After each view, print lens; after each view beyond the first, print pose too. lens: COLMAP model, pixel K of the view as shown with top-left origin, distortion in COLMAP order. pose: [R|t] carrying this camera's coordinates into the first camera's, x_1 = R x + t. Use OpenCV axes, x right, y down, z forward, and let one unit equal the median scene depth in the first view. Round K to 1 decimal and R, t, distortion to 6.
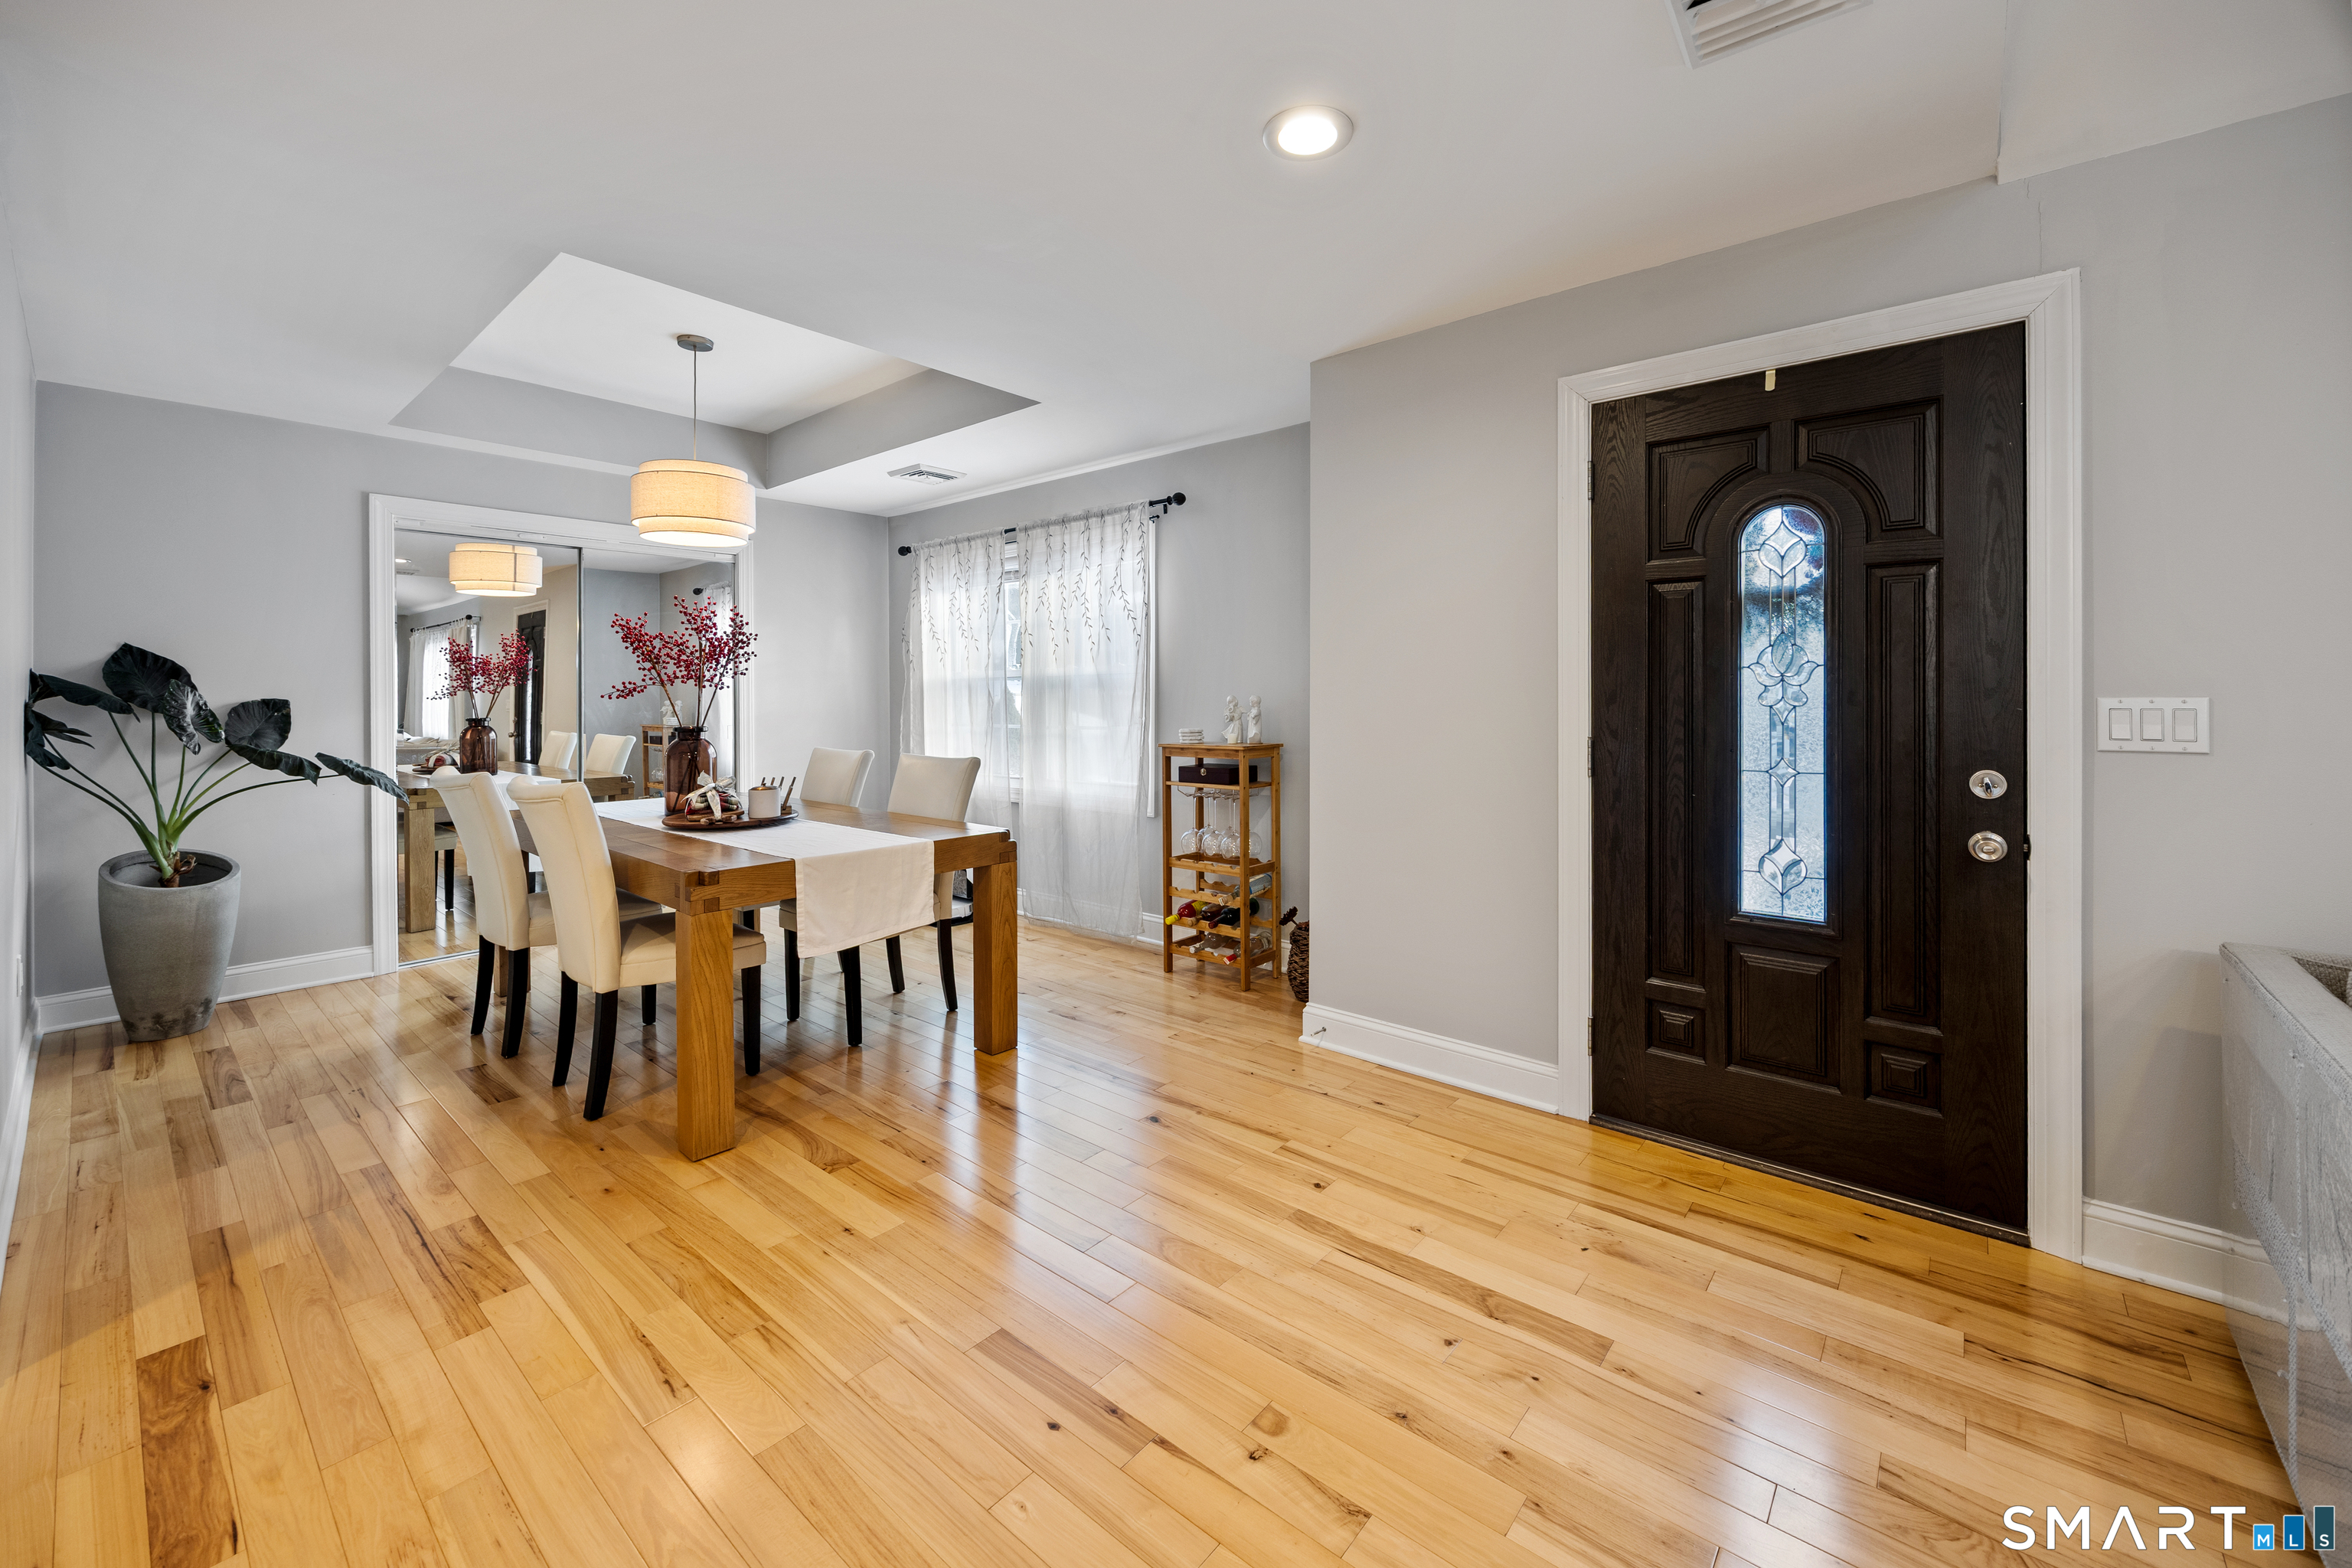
lens RADIAL K [[938.1, 0, 1174.1], [0, 938.1, 695.3], [0, 0, 1]] dist [-0.000935, 0.000041]
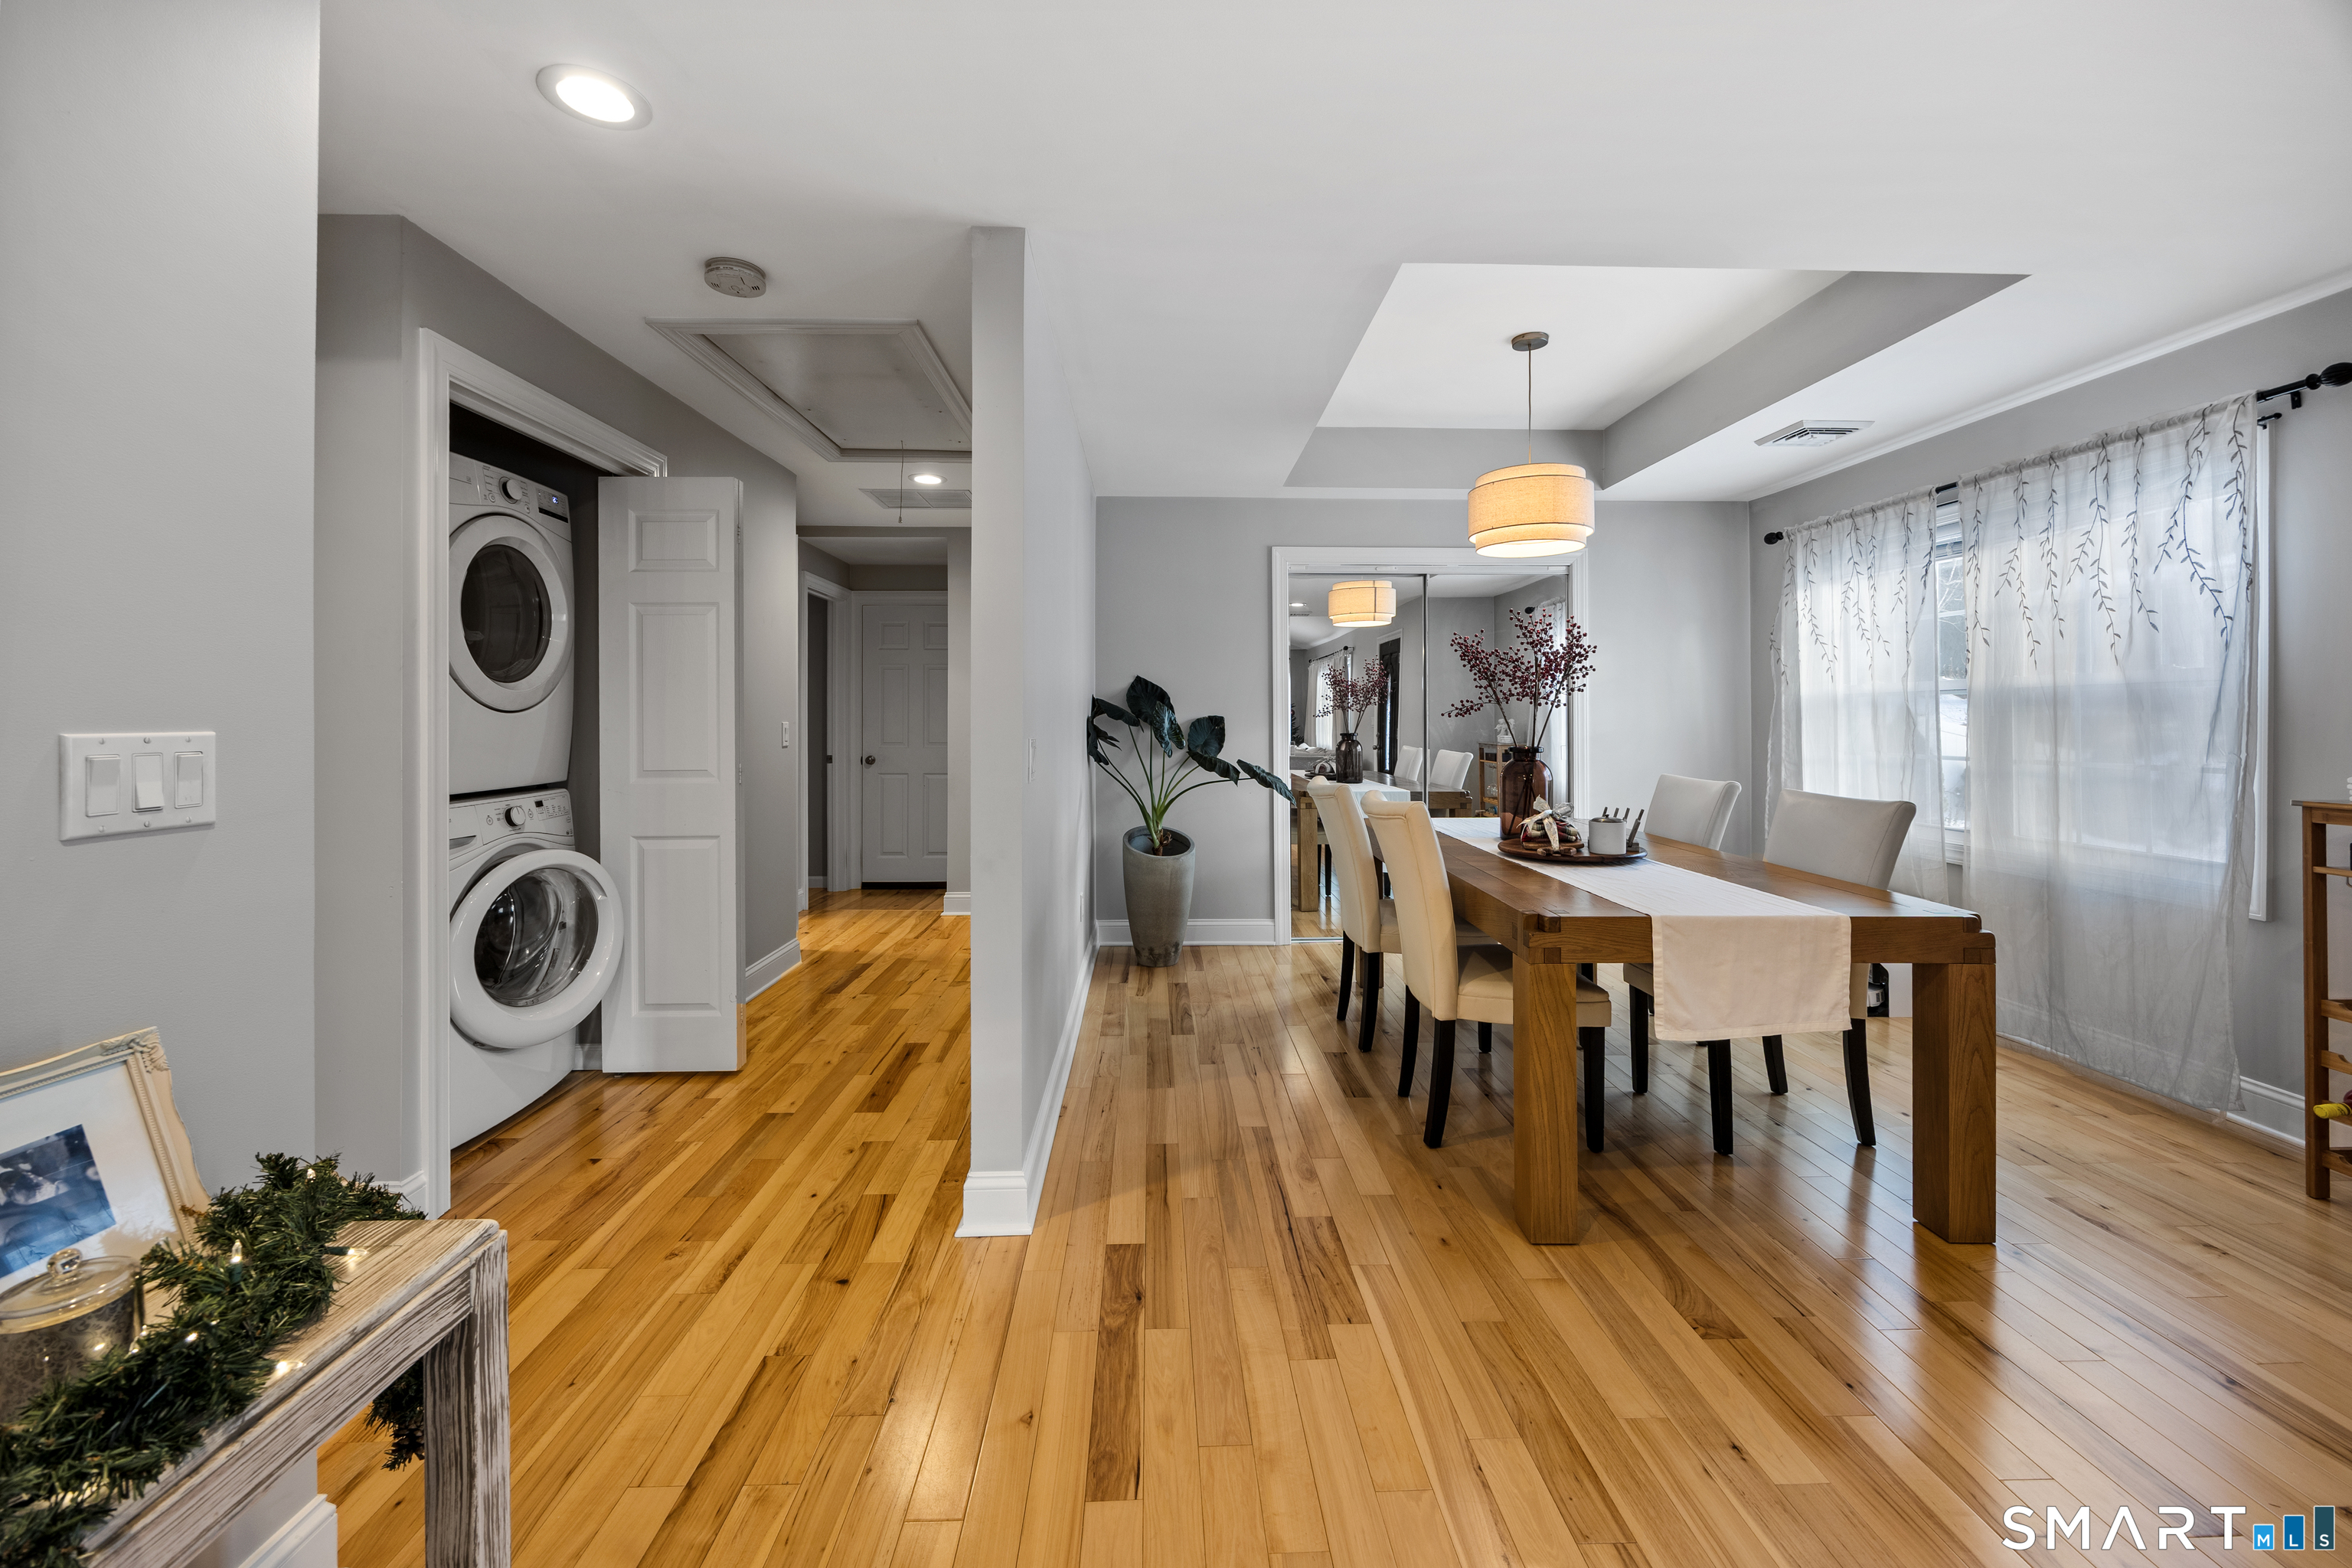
lens RADIAL K [[930.5, 0, 1170.7], [0, 930.5, 708.9], [0, 0, 1]] dist [0.001490, 0.000206]
pose [[0.670920, -0.000632, -0.741530, -0.062507], [-0.003489, 0.999986, -0.004009, -0.000079], [0.741522, 0.005277, 0.670908, 0.109051]]
